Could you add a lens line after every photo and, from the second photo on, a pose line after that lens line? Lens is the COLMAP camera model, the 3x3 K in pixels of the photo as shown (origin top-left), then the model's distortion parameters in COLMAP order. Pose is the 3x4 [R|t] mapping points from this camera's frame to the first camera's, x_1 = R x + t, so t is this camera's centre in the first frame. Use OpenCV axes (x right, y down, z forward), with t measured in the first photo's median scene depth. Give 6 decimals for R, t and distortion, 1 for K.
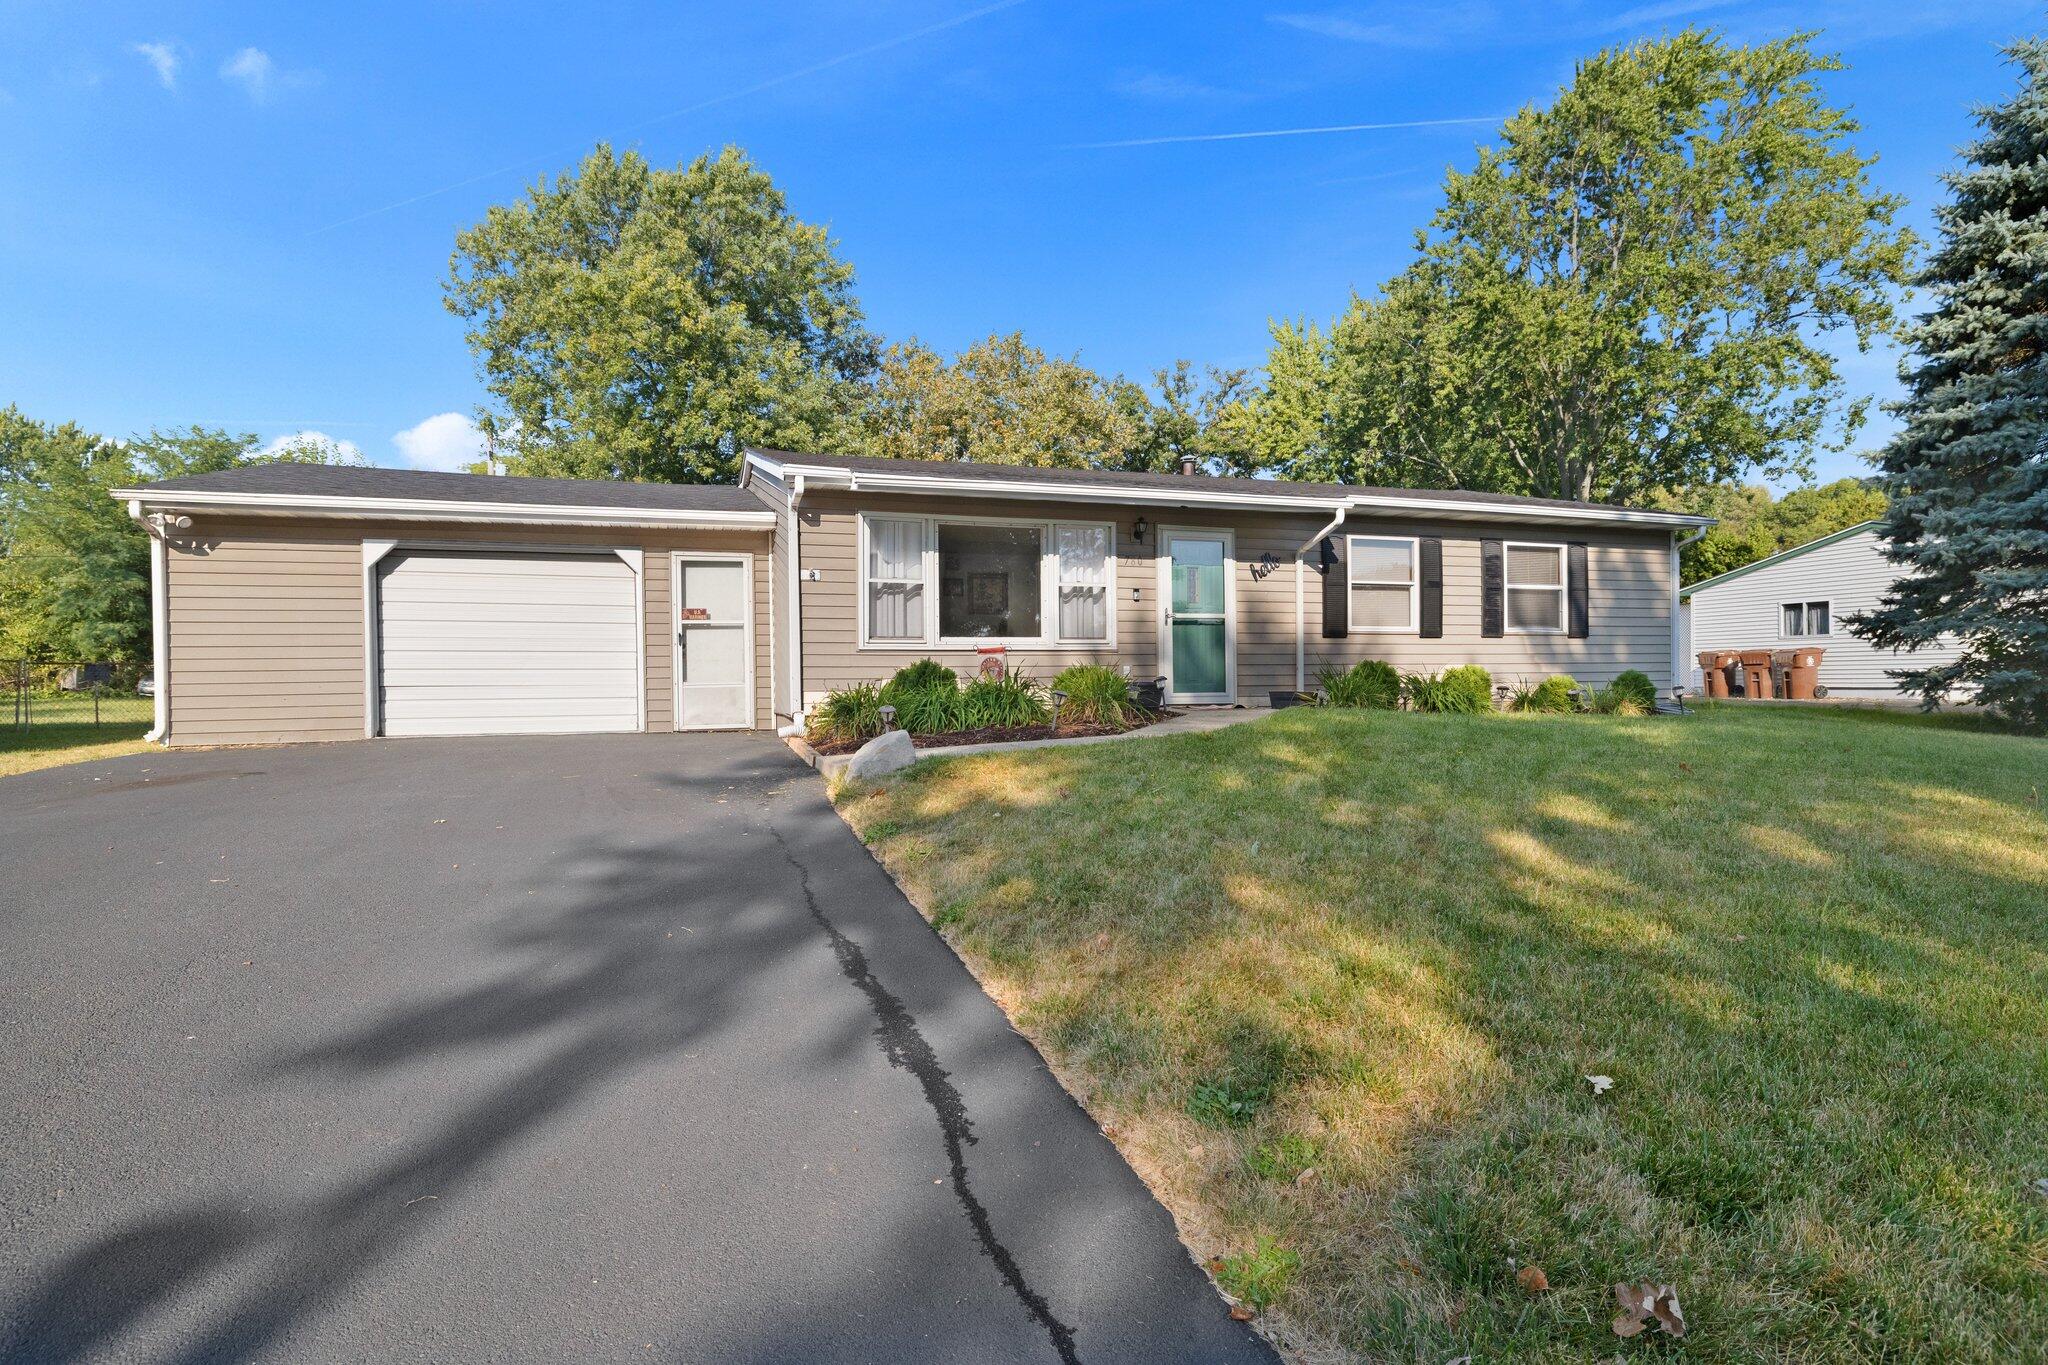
lens RADIAL K [[1053.3, 0, 1016.8], [0, 1053.3, 680.6], [0, 0, 1]] dist [-0.002125, 0.000049]
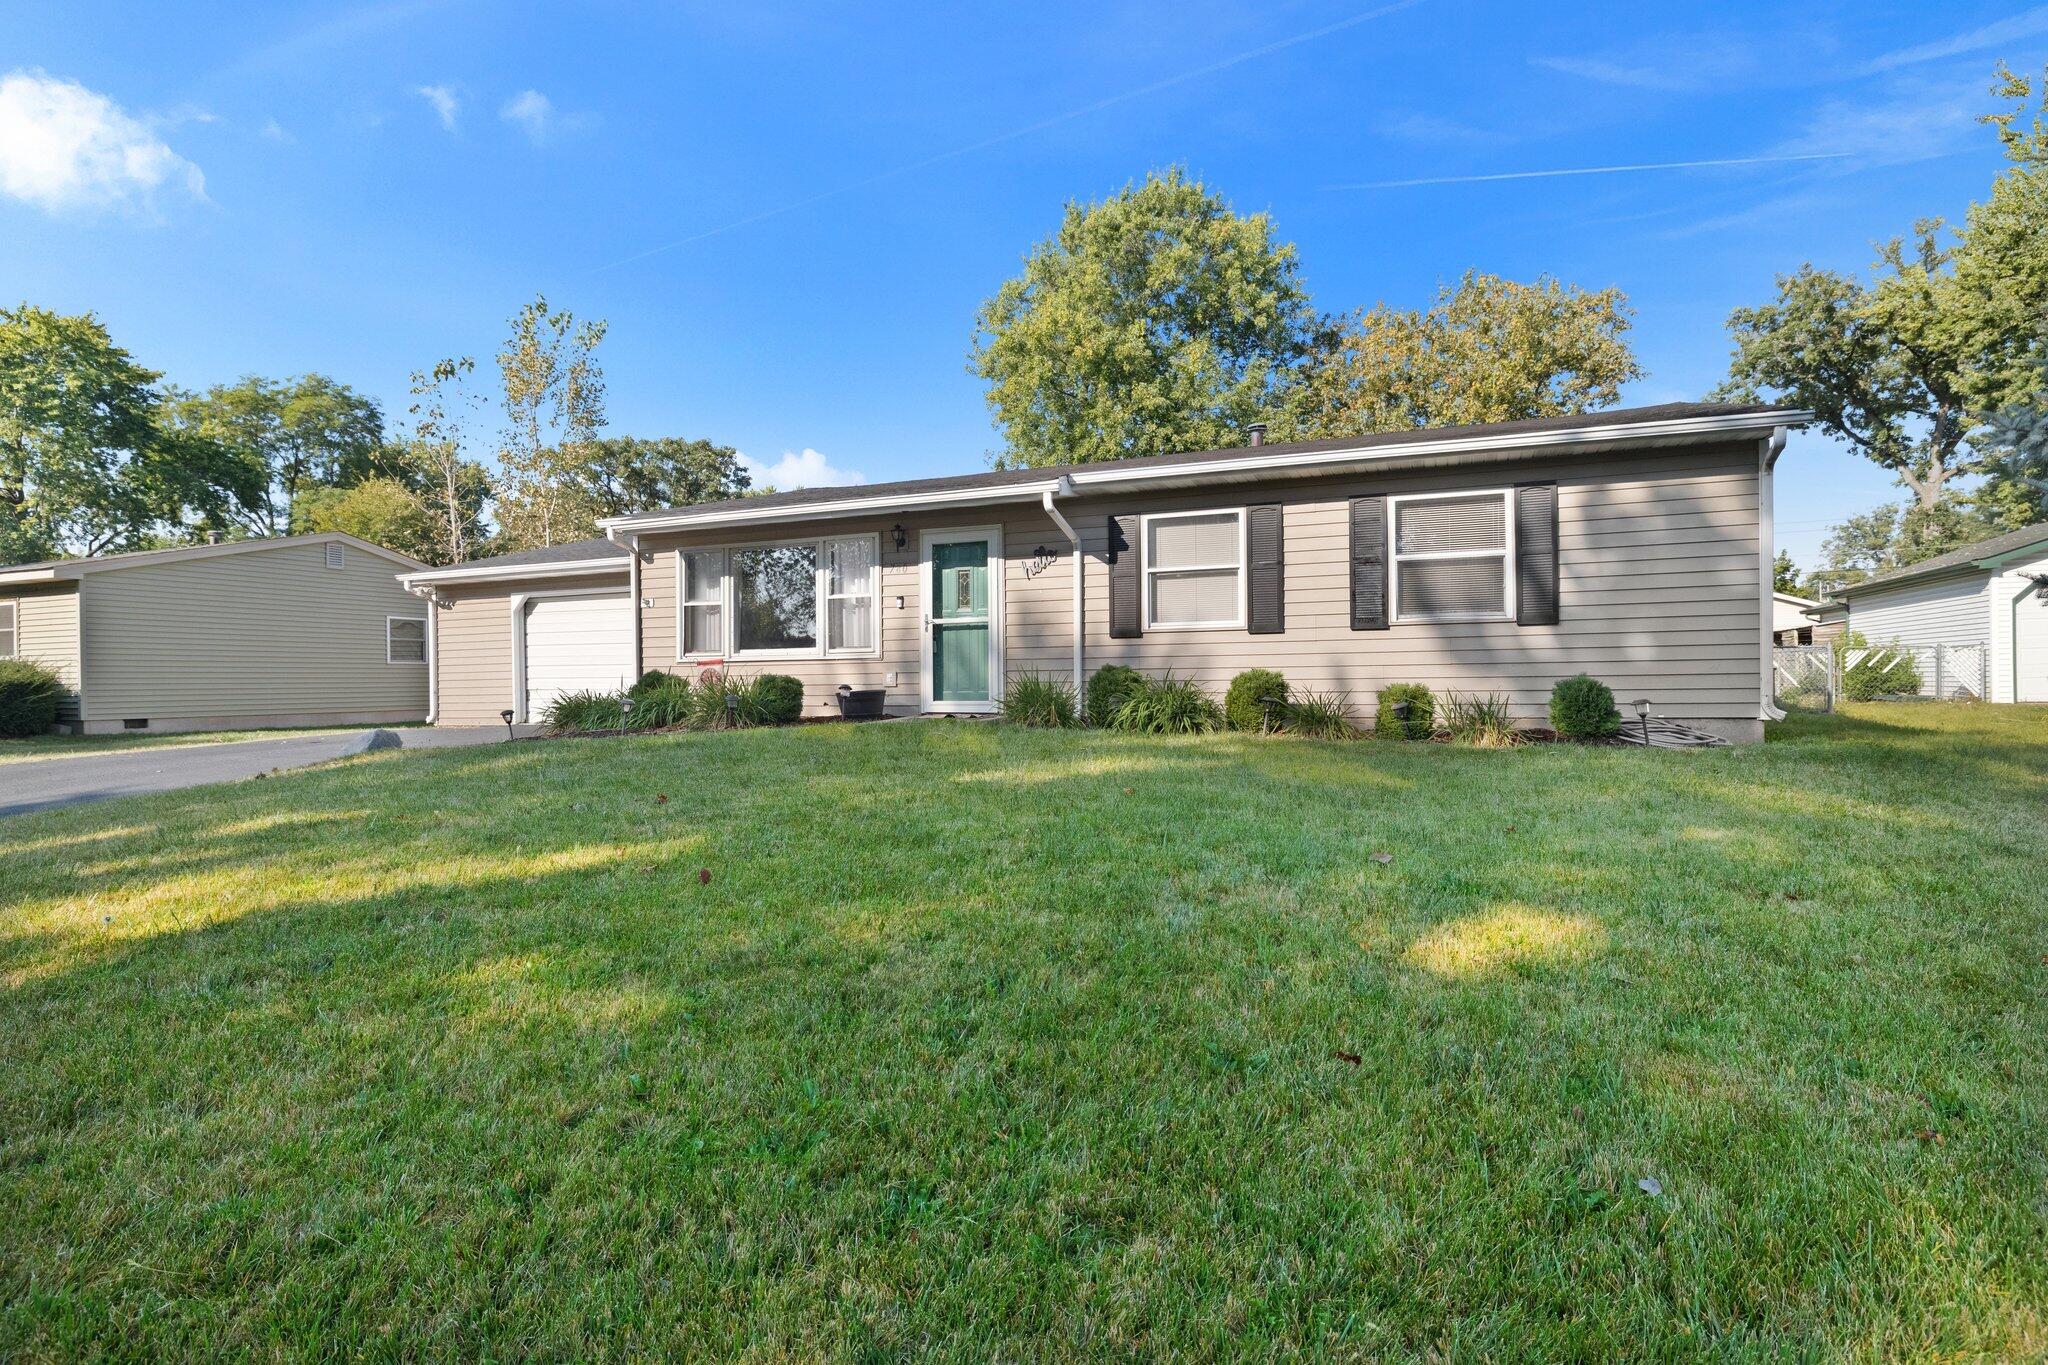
lens RADIAL K [[1053.3, 0, 1014.6], [0, 1053.3, 688.8], [0, 0, 1]] dist [-0.002125, 0.000049]
pose [[0.739354, 0.006501, -0.673286, 0.810596], [0.004048, 0.999892, 0.014101, -0.012088], [0.673305, -0.013151, 0.739248, 0.308241]]
